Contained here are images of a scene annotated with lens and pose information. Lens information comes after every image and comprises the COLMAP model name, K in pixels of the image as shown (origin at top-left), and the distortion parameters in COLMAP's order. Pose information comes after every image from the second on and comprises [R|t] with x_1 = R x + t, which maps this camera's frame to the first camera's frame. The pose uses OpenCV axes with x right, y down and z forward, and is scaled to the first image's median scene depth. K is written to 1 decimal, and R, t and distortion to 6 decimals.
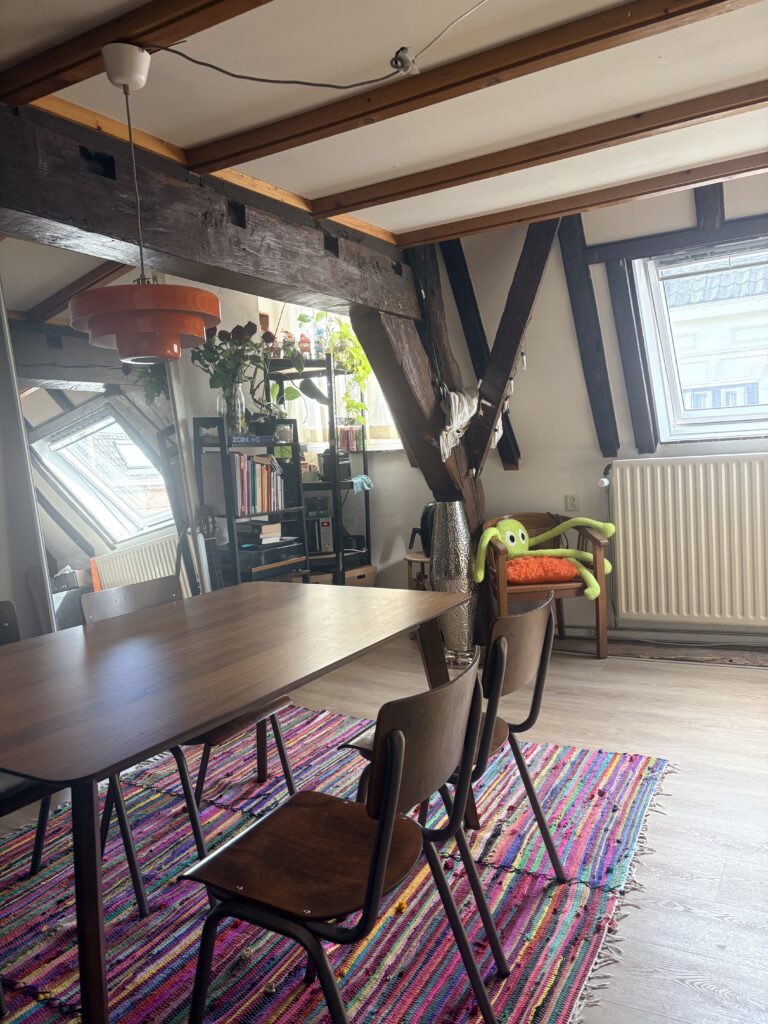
lens RADIAL K [[763.9, 0, 382.9], [0, 763.9, 519.7], [0, 0, 1]] dist [0.005506, -0.007725]
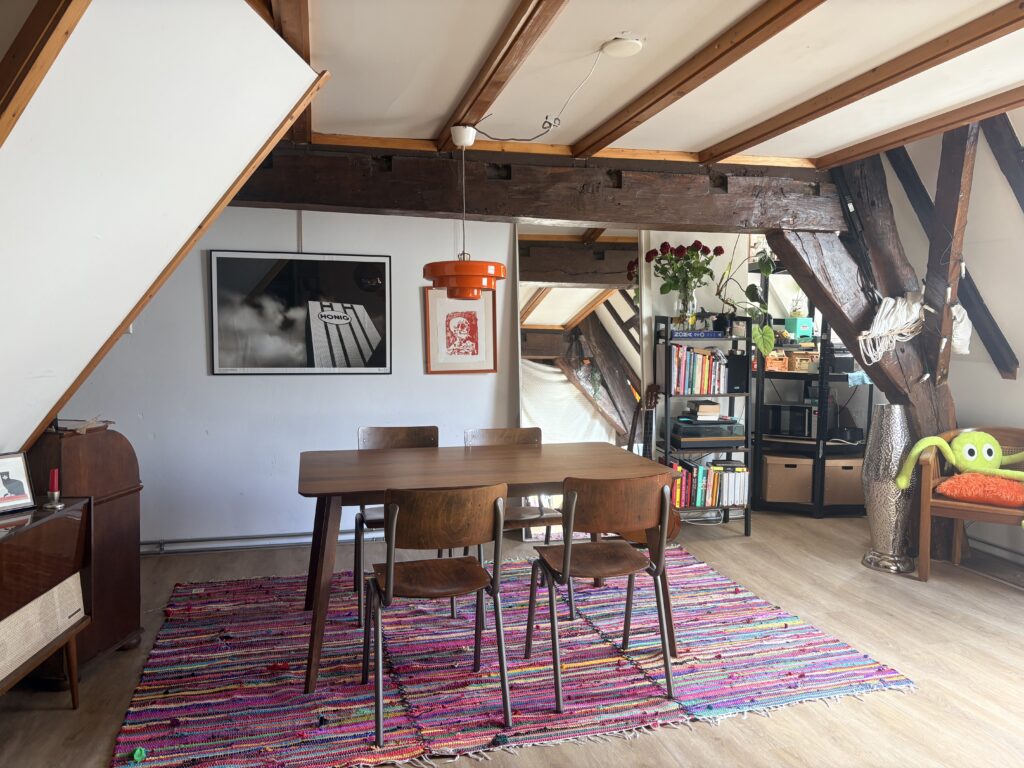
lens RADIAL K [[763.9, 0, 515.7], [0, 763.9, 380.3], [0, 0, 1]] dist [0.005506, -0.007725]
pose [[0.697513, 0.095109, -0.710232, 0.534692], [-0.099184, 0.994426, 0.035758, -0.049463], [0.709674, 0.045502, 0.703059, -0.072299]]
